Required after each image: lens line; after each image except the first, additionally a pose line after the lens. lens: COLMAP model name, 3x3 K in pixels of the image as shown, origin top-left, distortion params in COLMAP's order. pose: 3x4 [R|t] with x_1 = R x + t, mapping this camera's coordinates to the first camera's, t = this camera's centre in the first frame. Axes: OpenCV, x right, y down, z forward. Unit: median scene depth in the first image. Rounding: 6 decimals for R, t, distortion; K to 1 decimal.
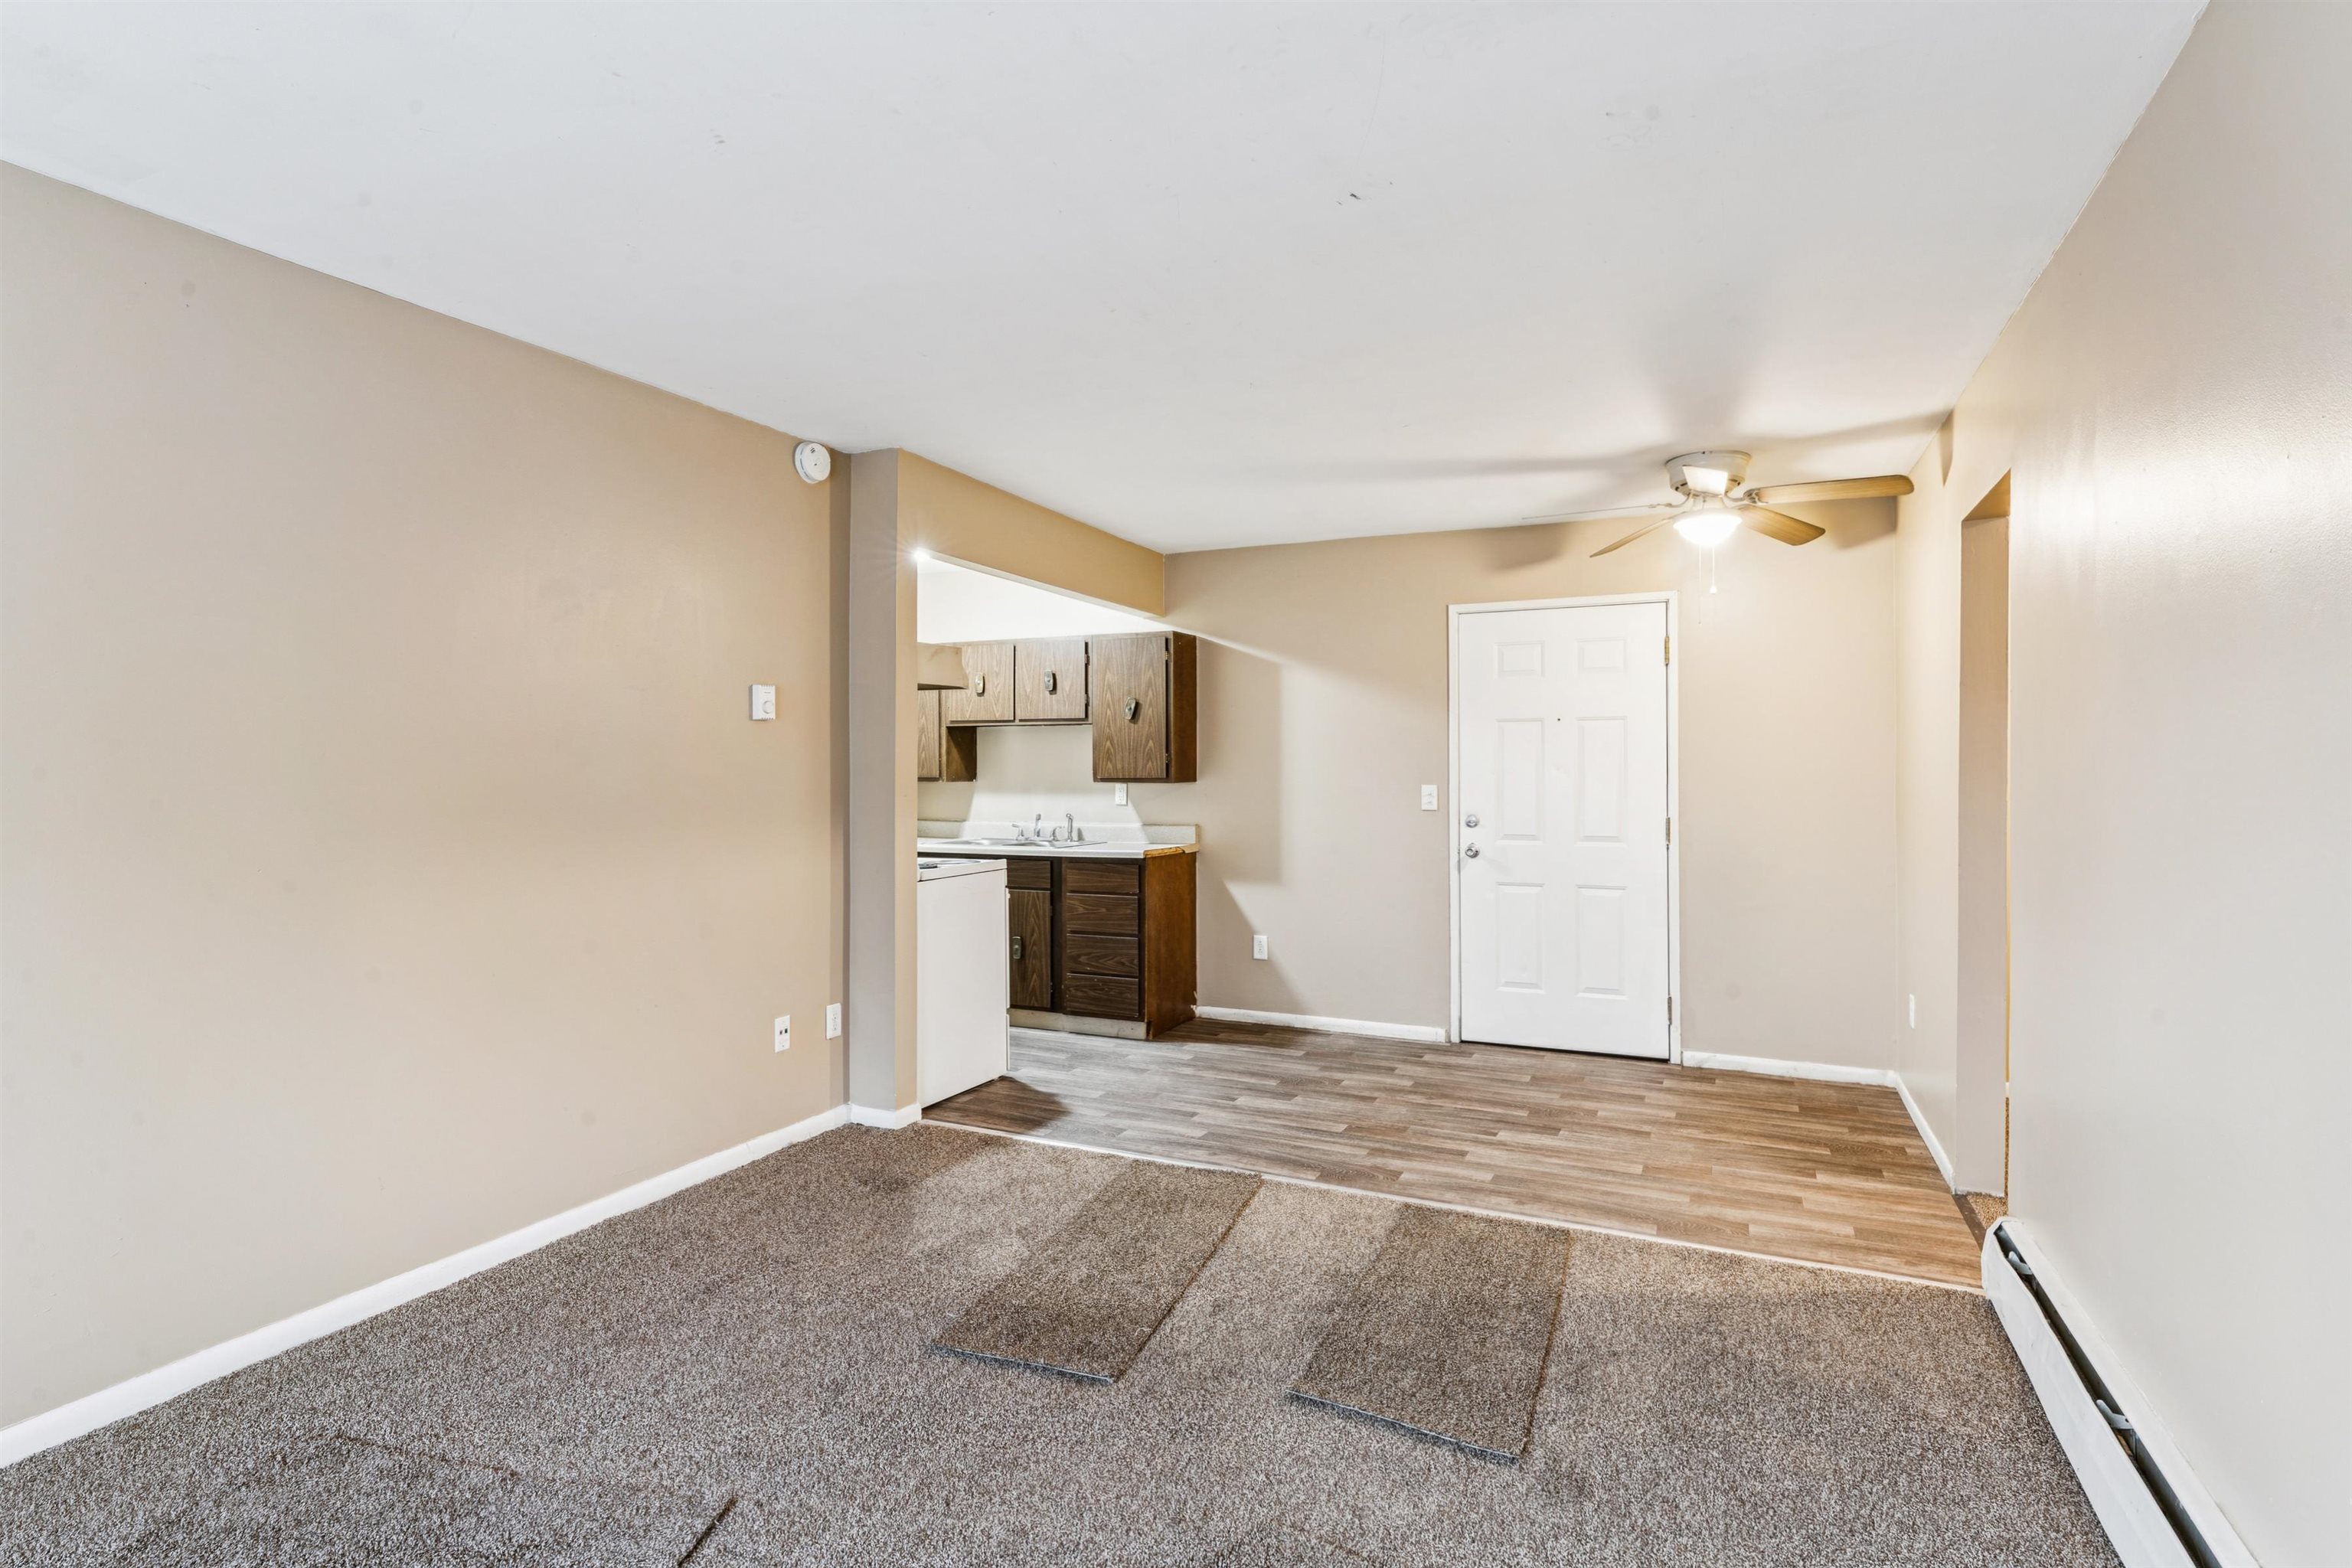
lens RADIAL K [[1176.5, 0, 1176.0], [0, 1176.5, 784.0], [0, 0, 1]] dist [-0.000122, -0.000004]
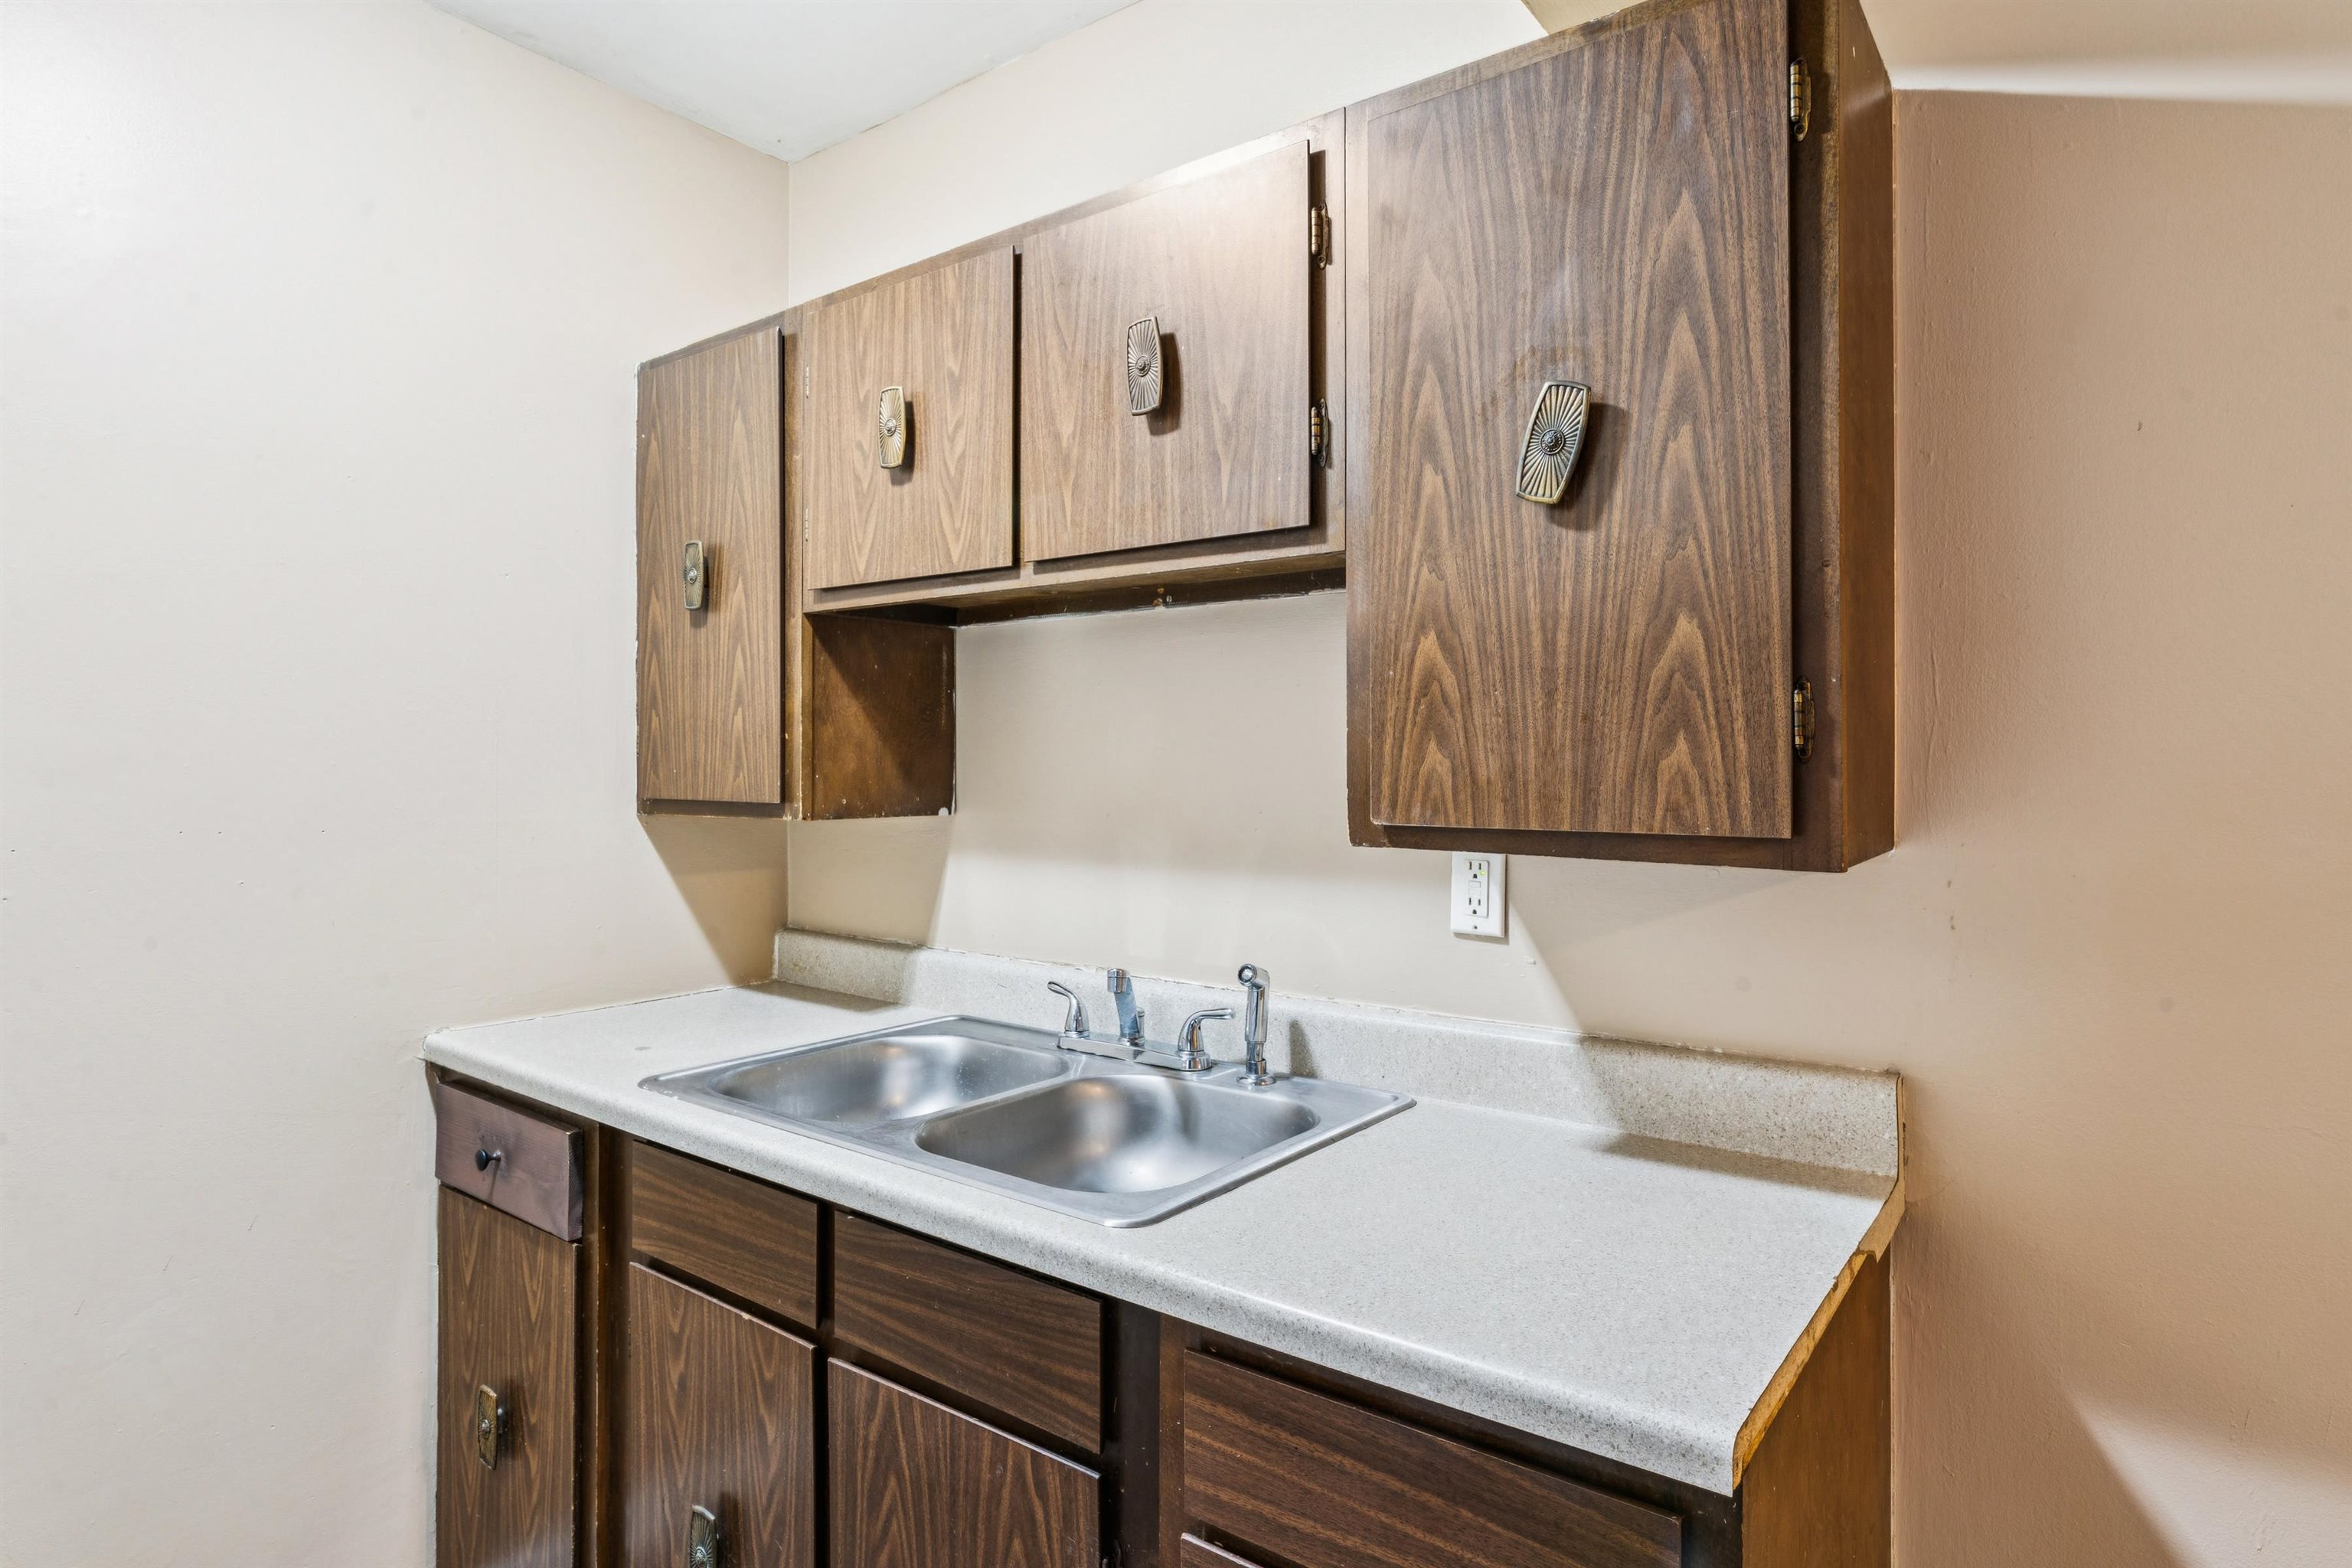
lens RADIAL K [[1280.3, 0, 1181.2], [0, 1280.3, 743.8], [0, 0, 1]] dist [-0.001970, -0.000220]
pose [[0.976059, -0.000630, -0.217503, -0.049945], [-0.004061, 0.999769, -0.021119, -0.013989], [0.217466, 0.021496, 0.975831, 0.766866]]
